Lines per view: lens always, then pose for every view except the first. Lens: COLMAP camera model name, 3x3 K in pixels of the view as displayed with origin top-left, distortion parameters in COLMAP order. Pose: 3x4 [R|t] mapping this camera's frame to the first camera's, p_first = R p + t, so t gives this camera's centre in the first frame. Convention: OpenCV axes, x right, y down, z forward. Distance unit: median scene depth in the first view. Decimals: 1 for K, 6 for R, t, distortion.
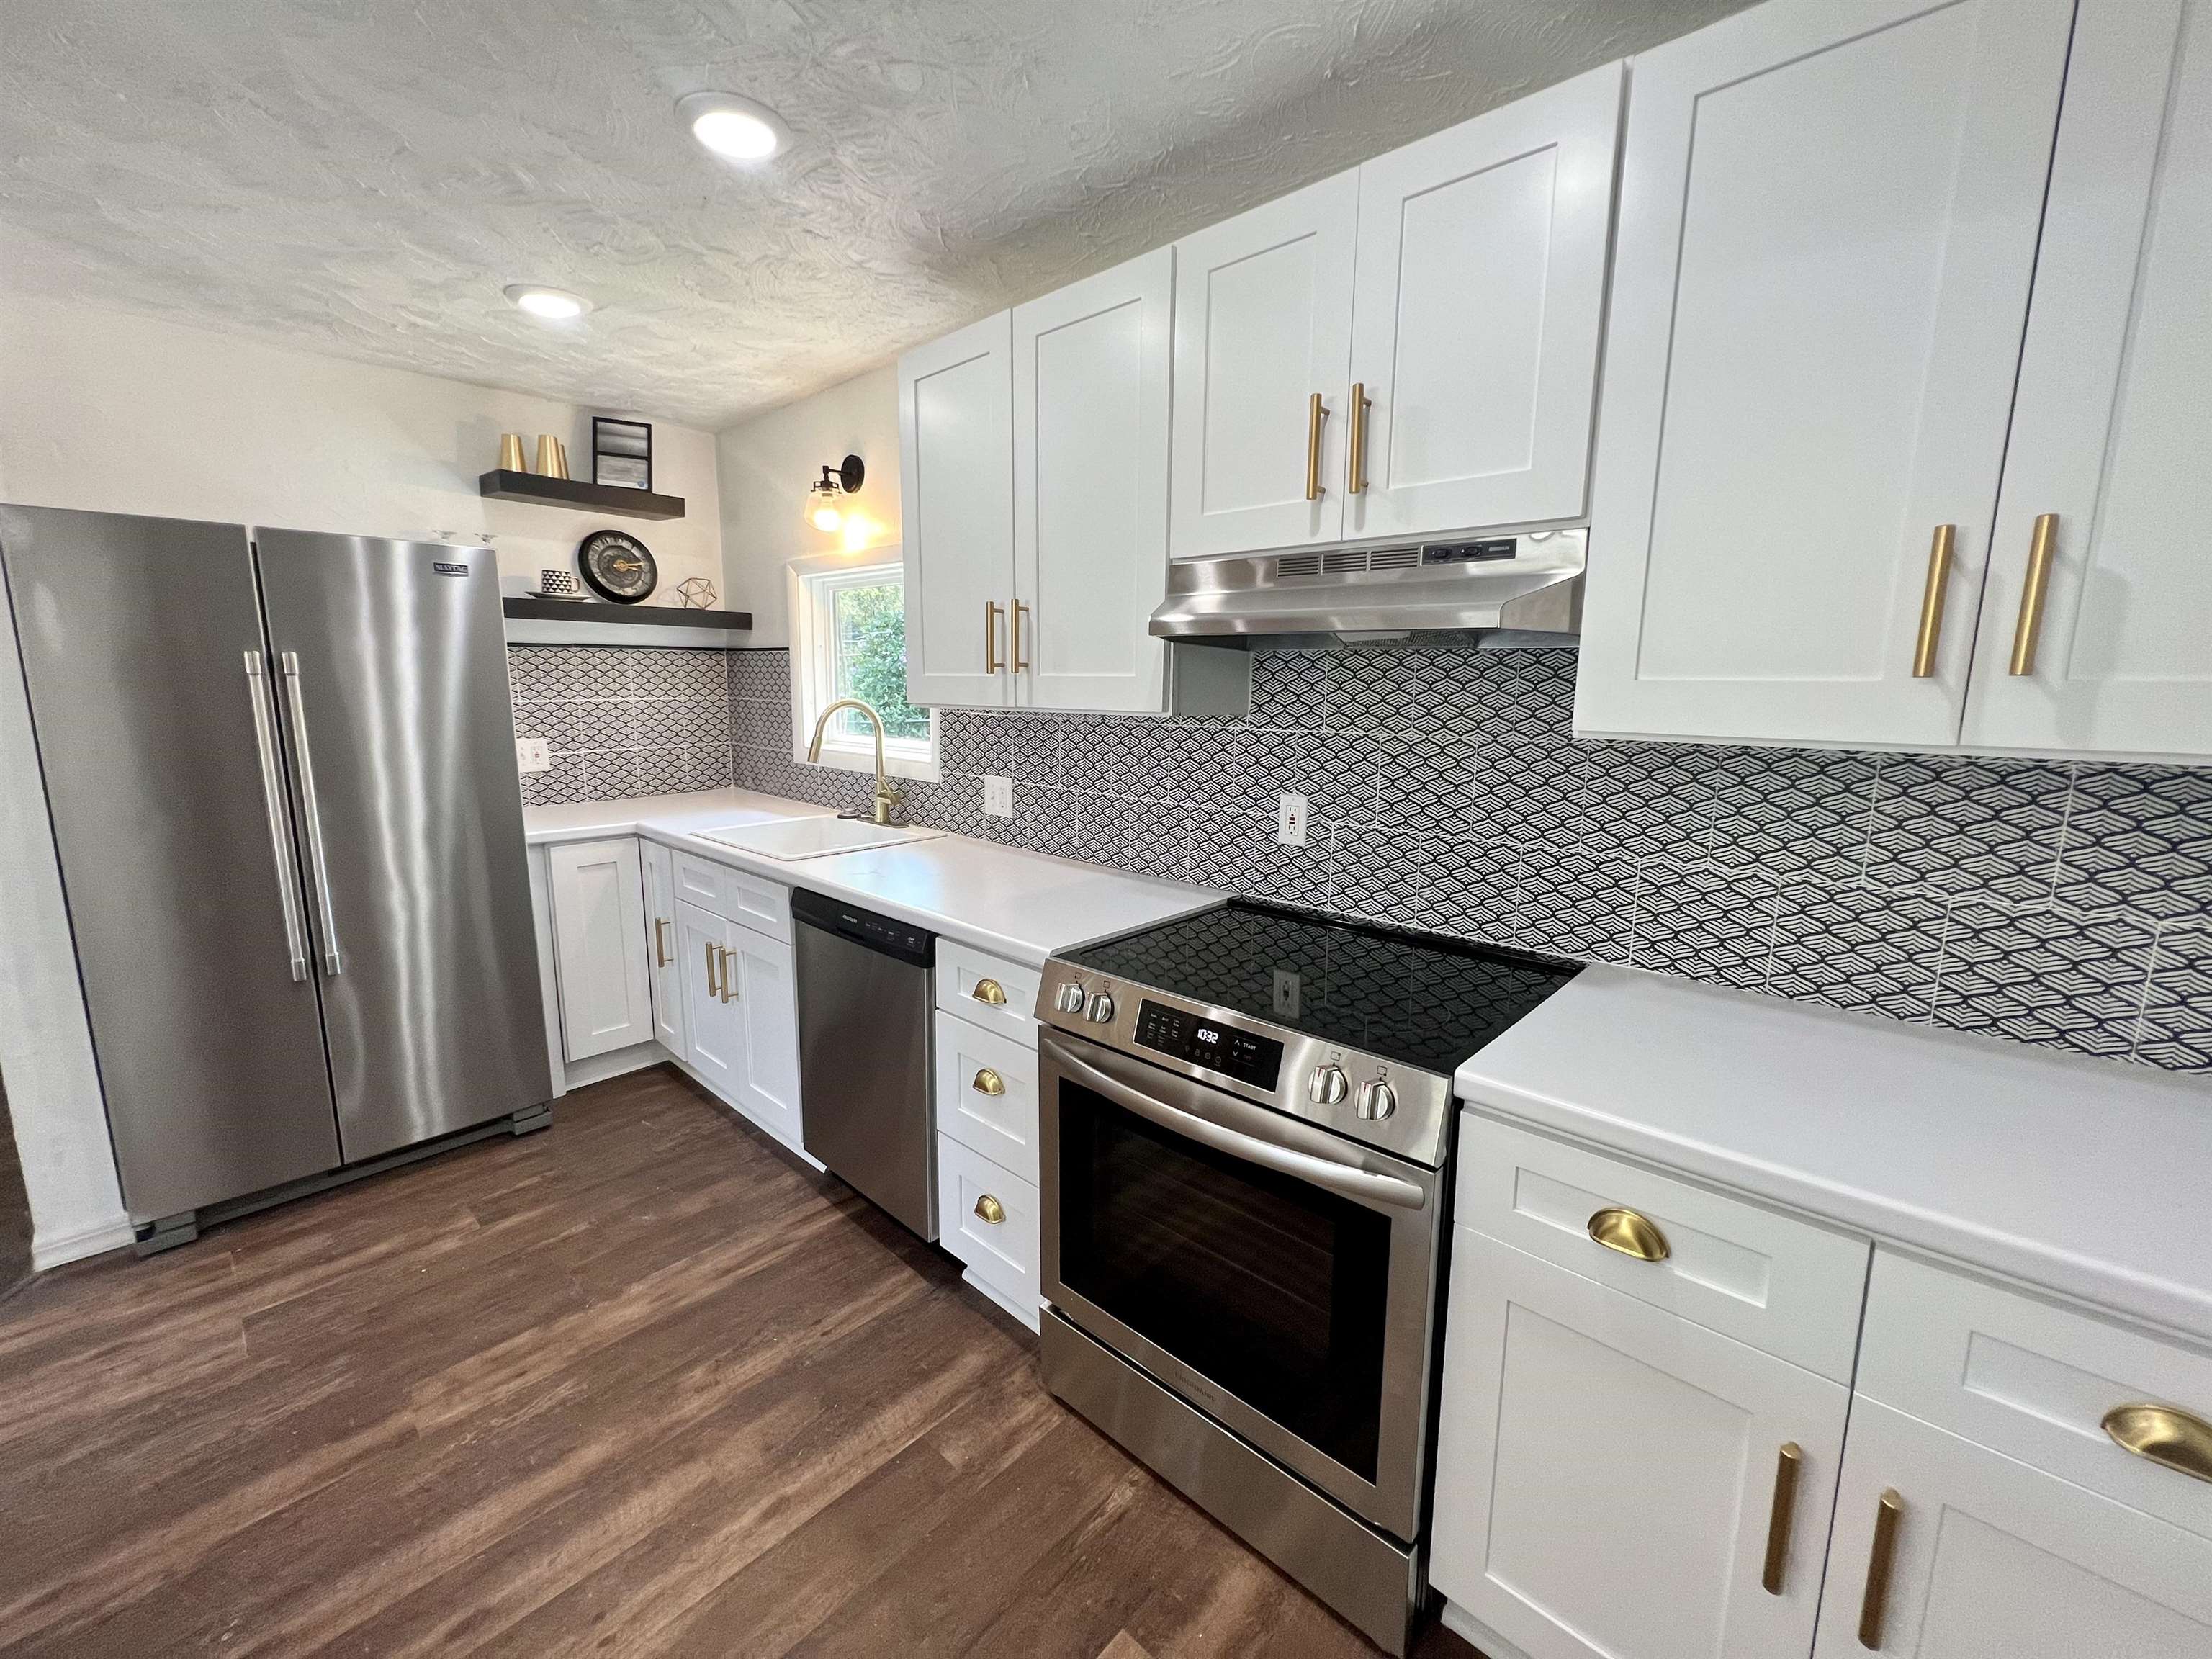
lens RADIAL K [[884.6, 0, 1100.9], [0, 884.6, 822.9], [0, 0, 1]] dist [-0.002578, 0.000636]
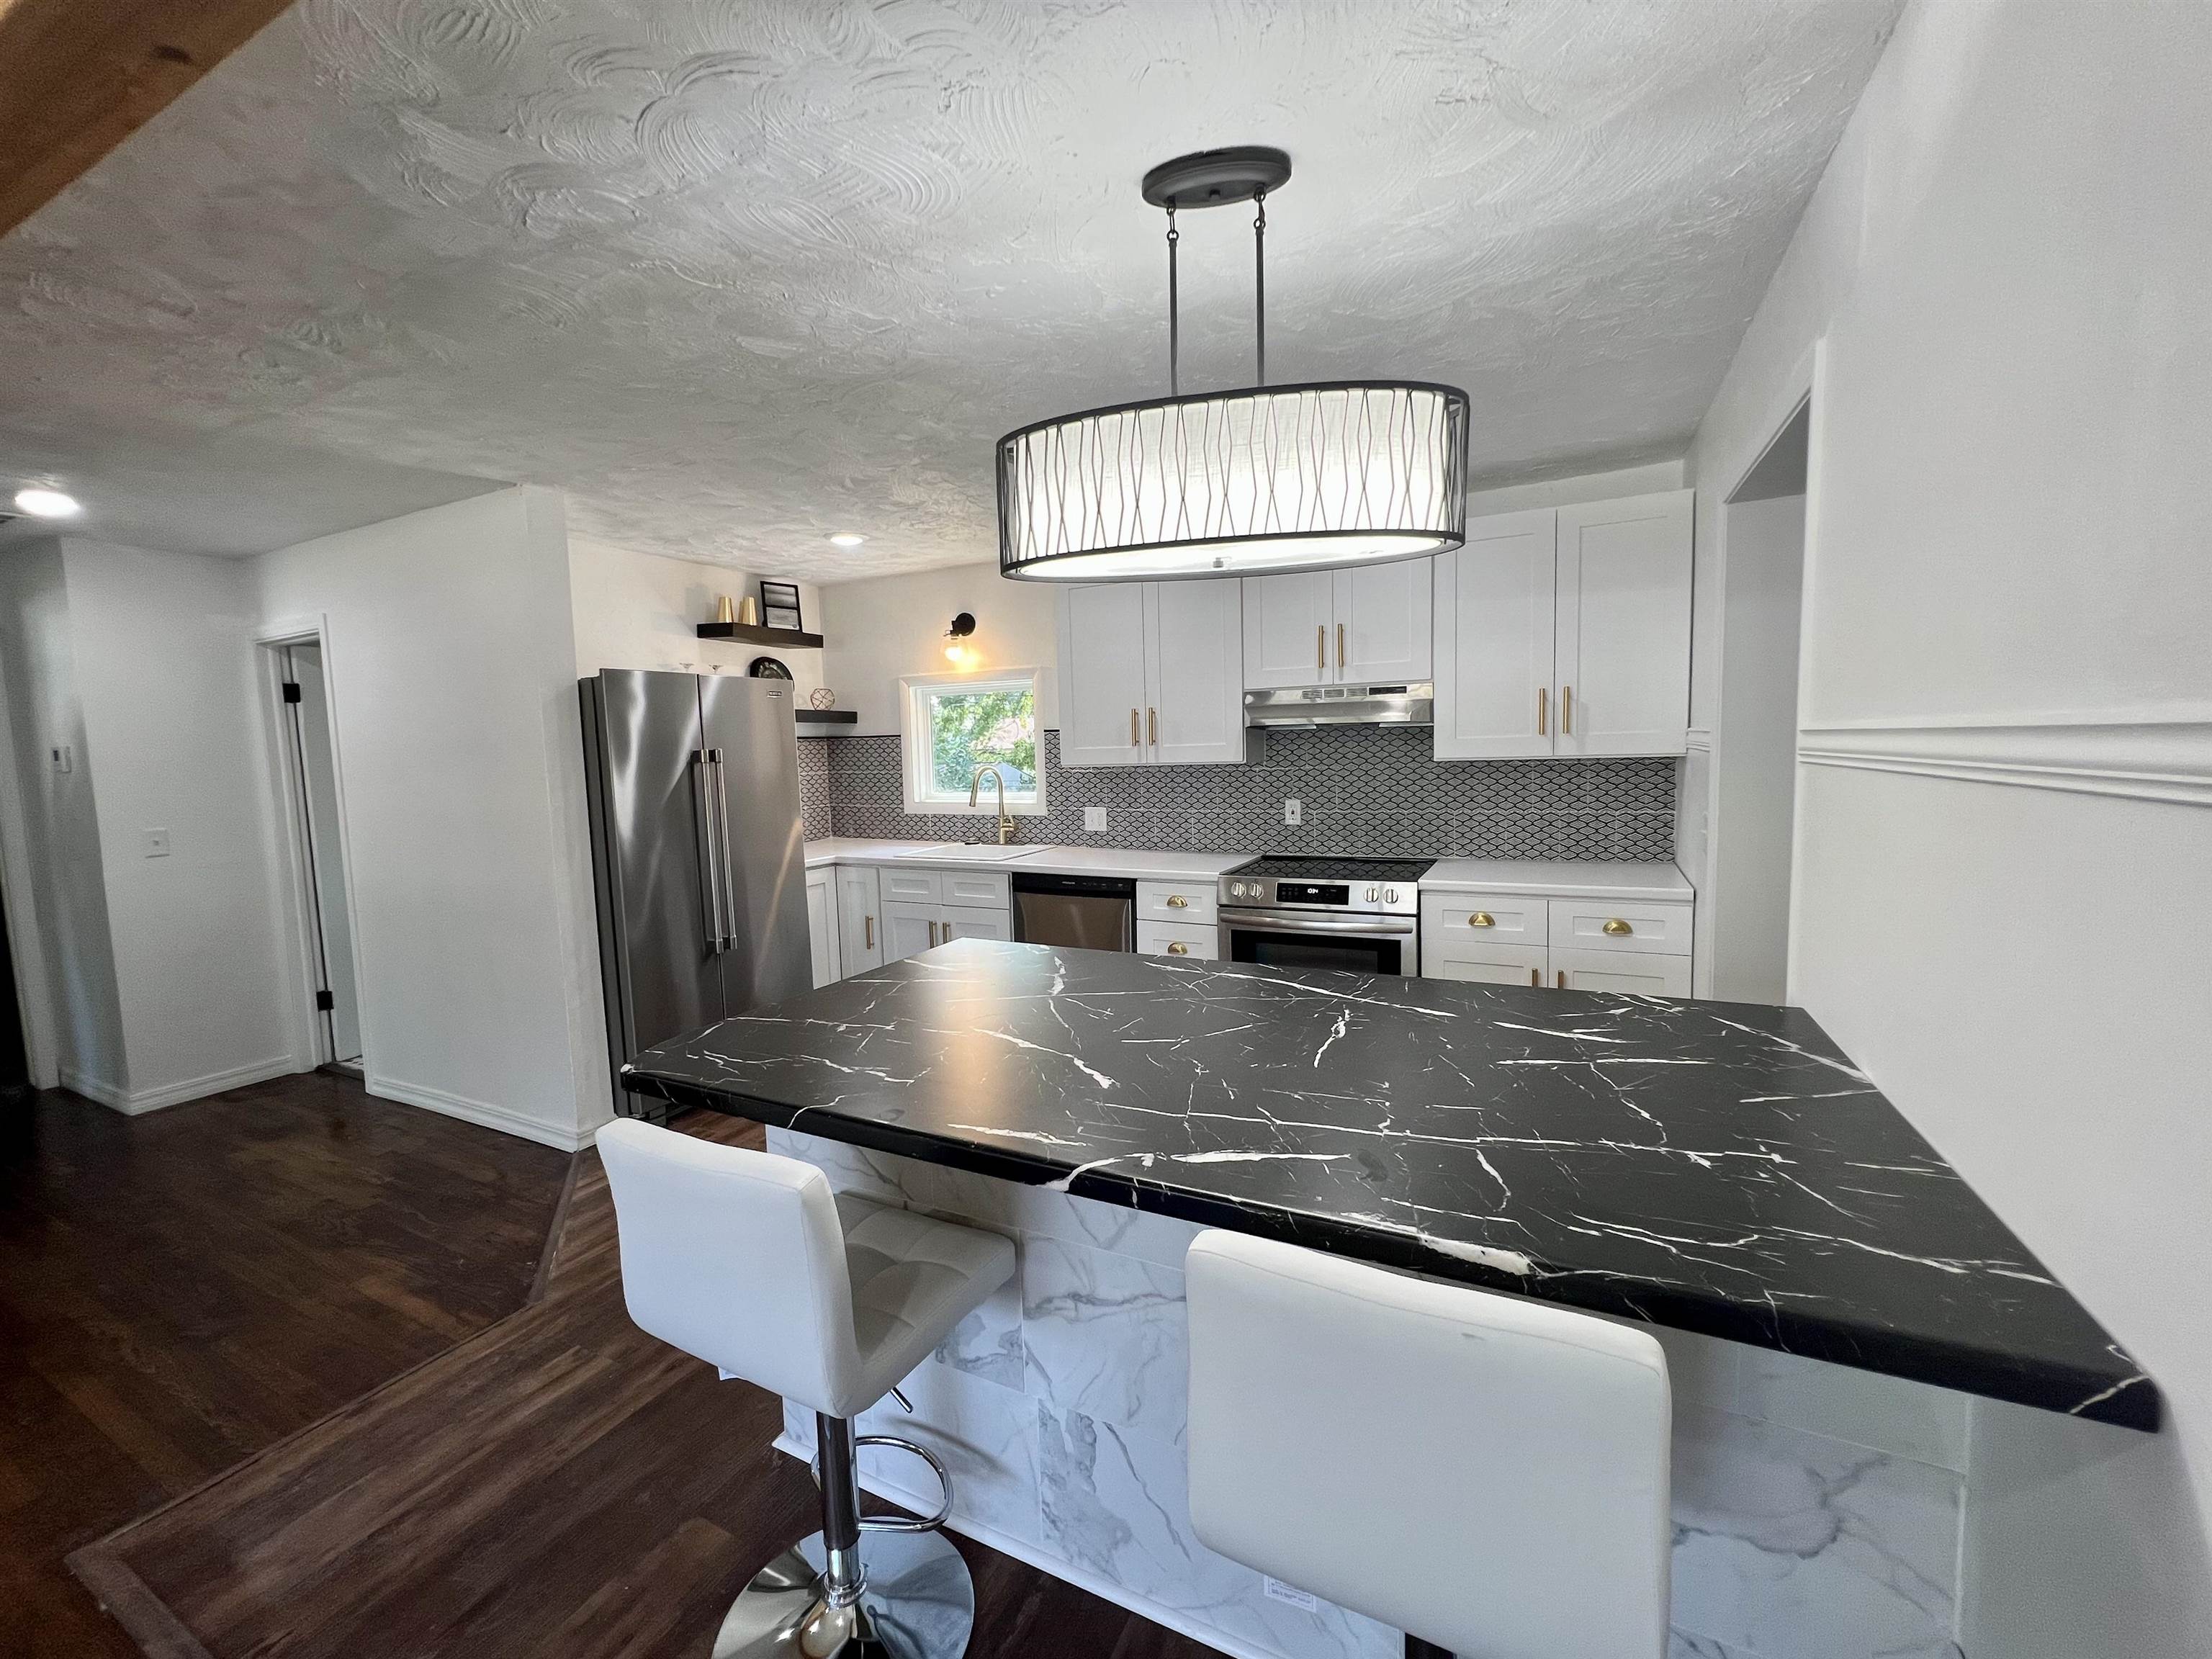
lens RADIAL K [[884.6, 0, 1100.9], [0, 884.6, 822.9], [0, 0, 1]] dist [-0.002578, 0.000636]
pose [[0.961916, -0.059678, 0.266752, -0.753814], [0.080047, 0.994595, -0.066138, 0.120678], [-0.261364, 0.084972, 0.961493, -0.832961]]
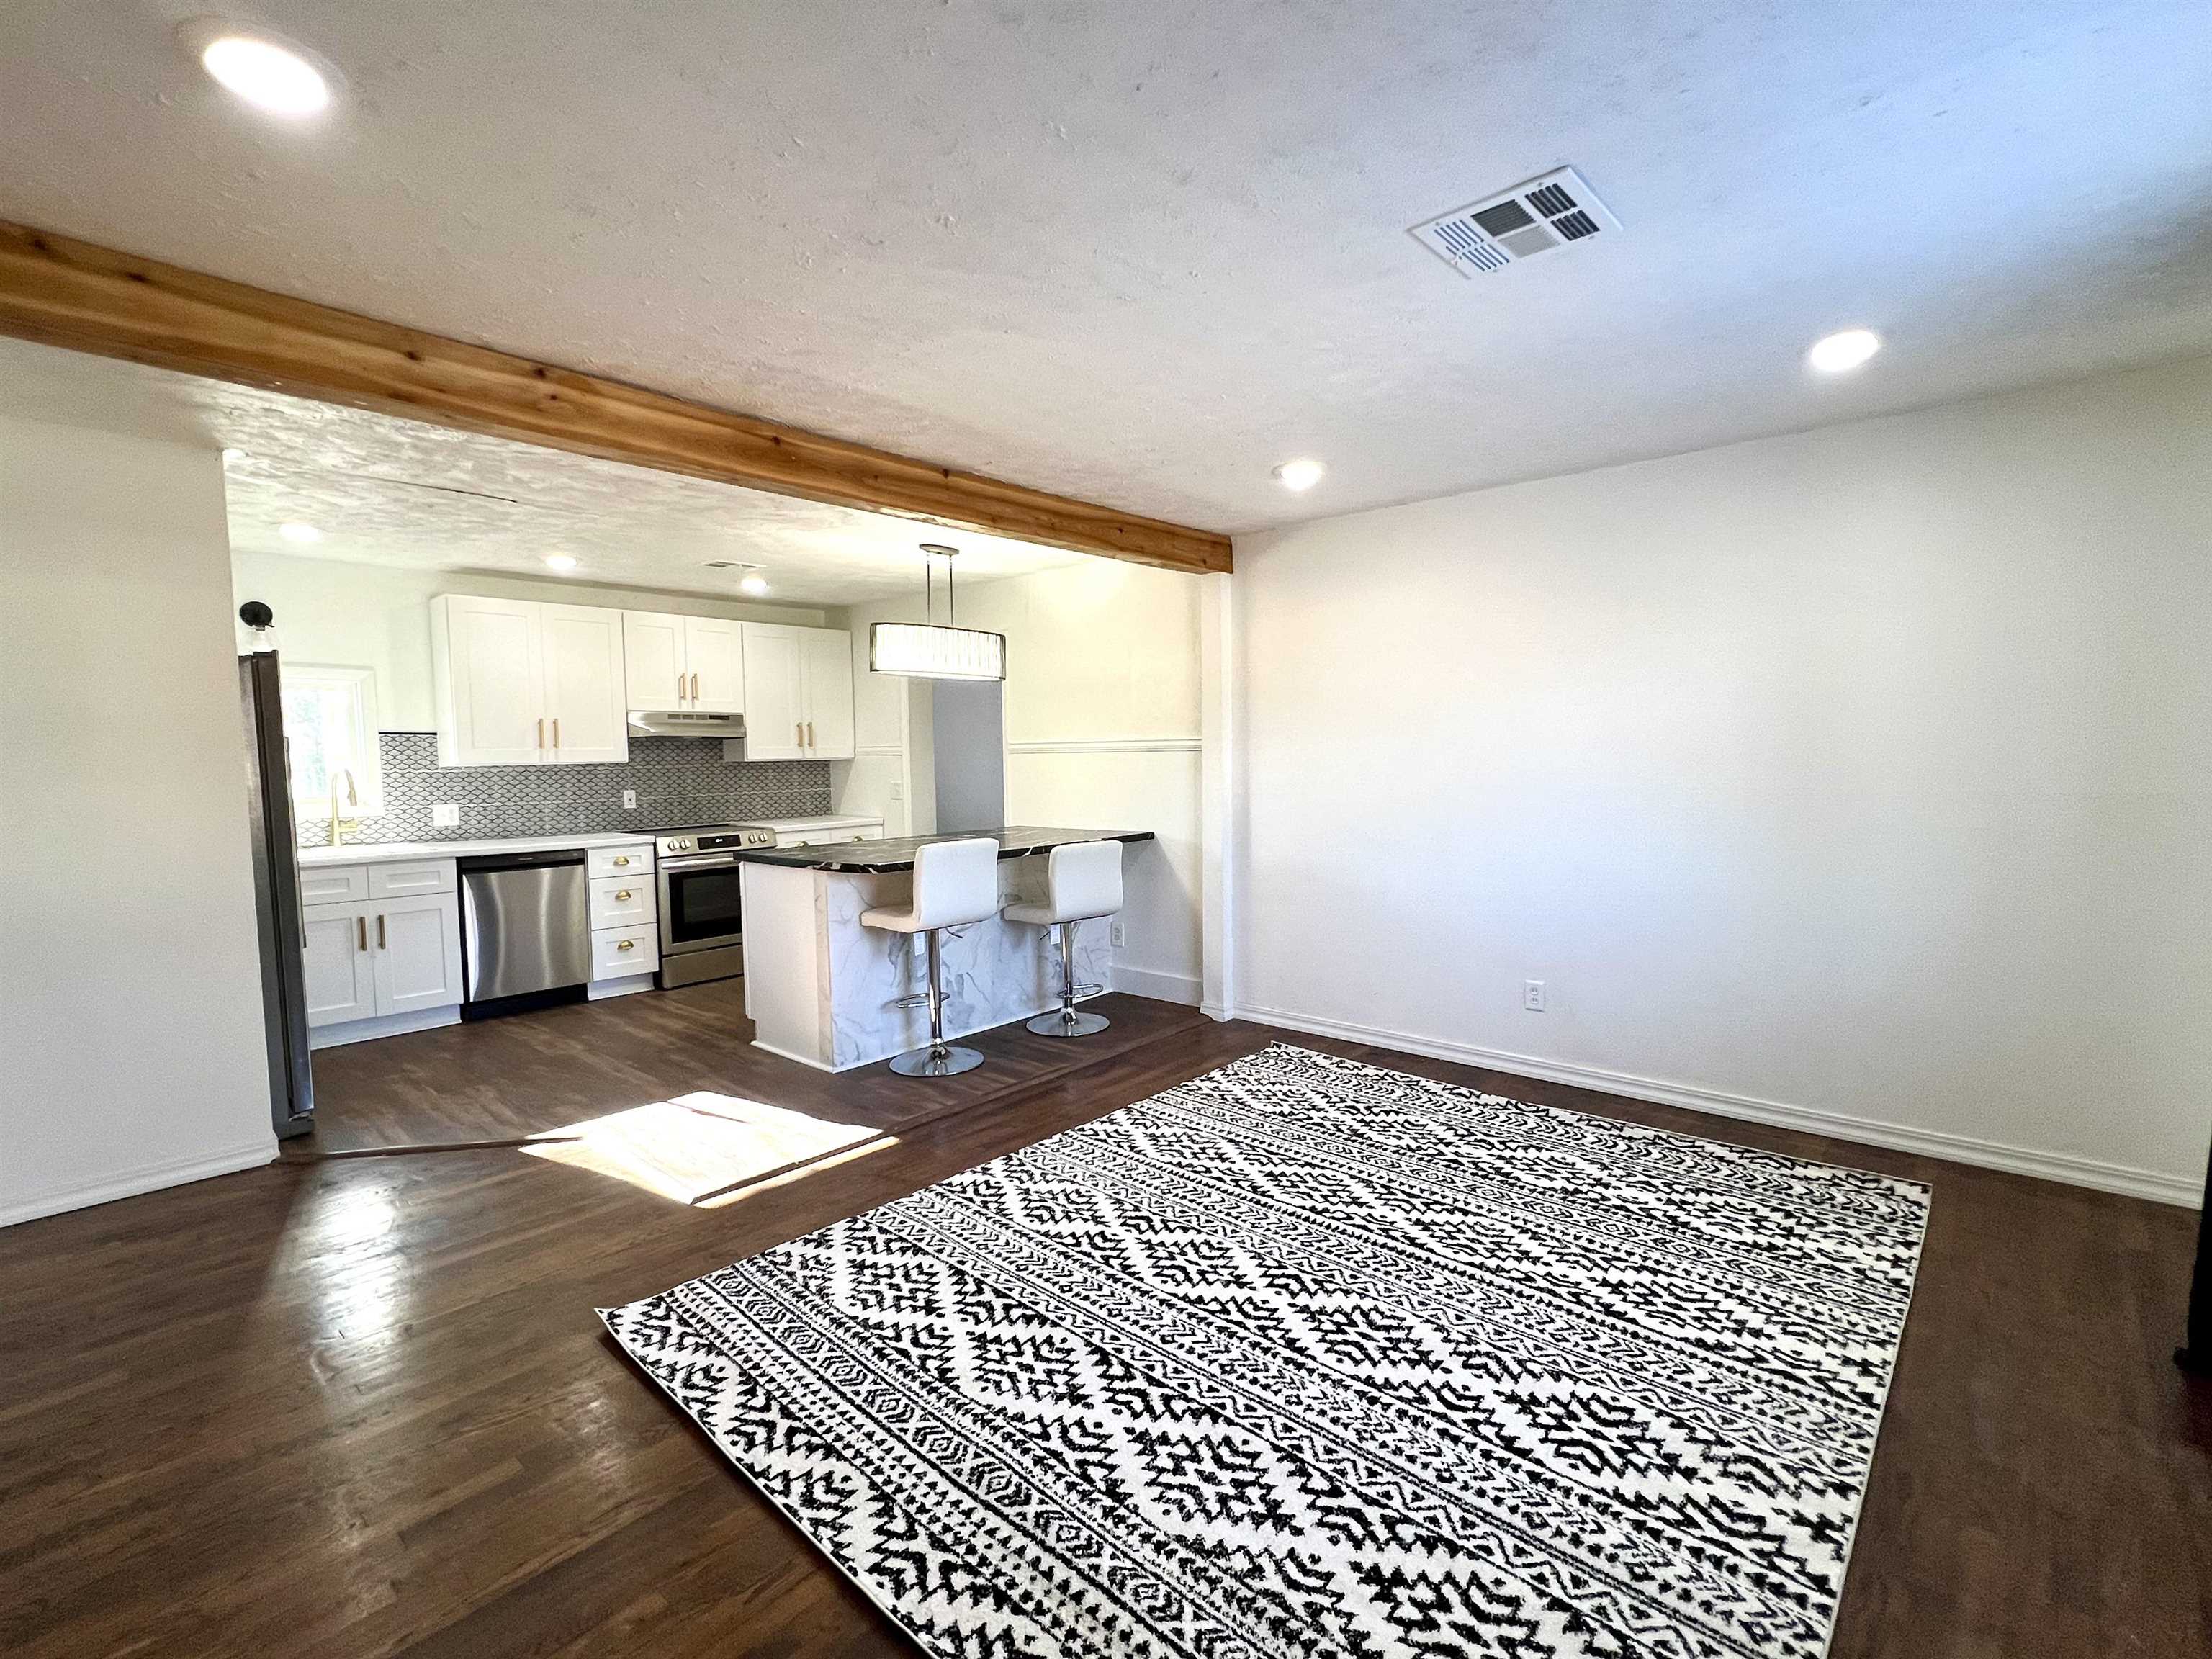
lens RADIAL K [[1016.1, 0, 1102.6], [0, 1016.1, 821.2], [0, 0, 1]] dist [0.000107, -0.000906]
pose [[-0.015989, -0.077343, 0.996876, -3.059001], [0.173382, 0.981685, 0.078945, 0.071474], [-0.984725, 0.174103, -0.002286, -0.459790]]
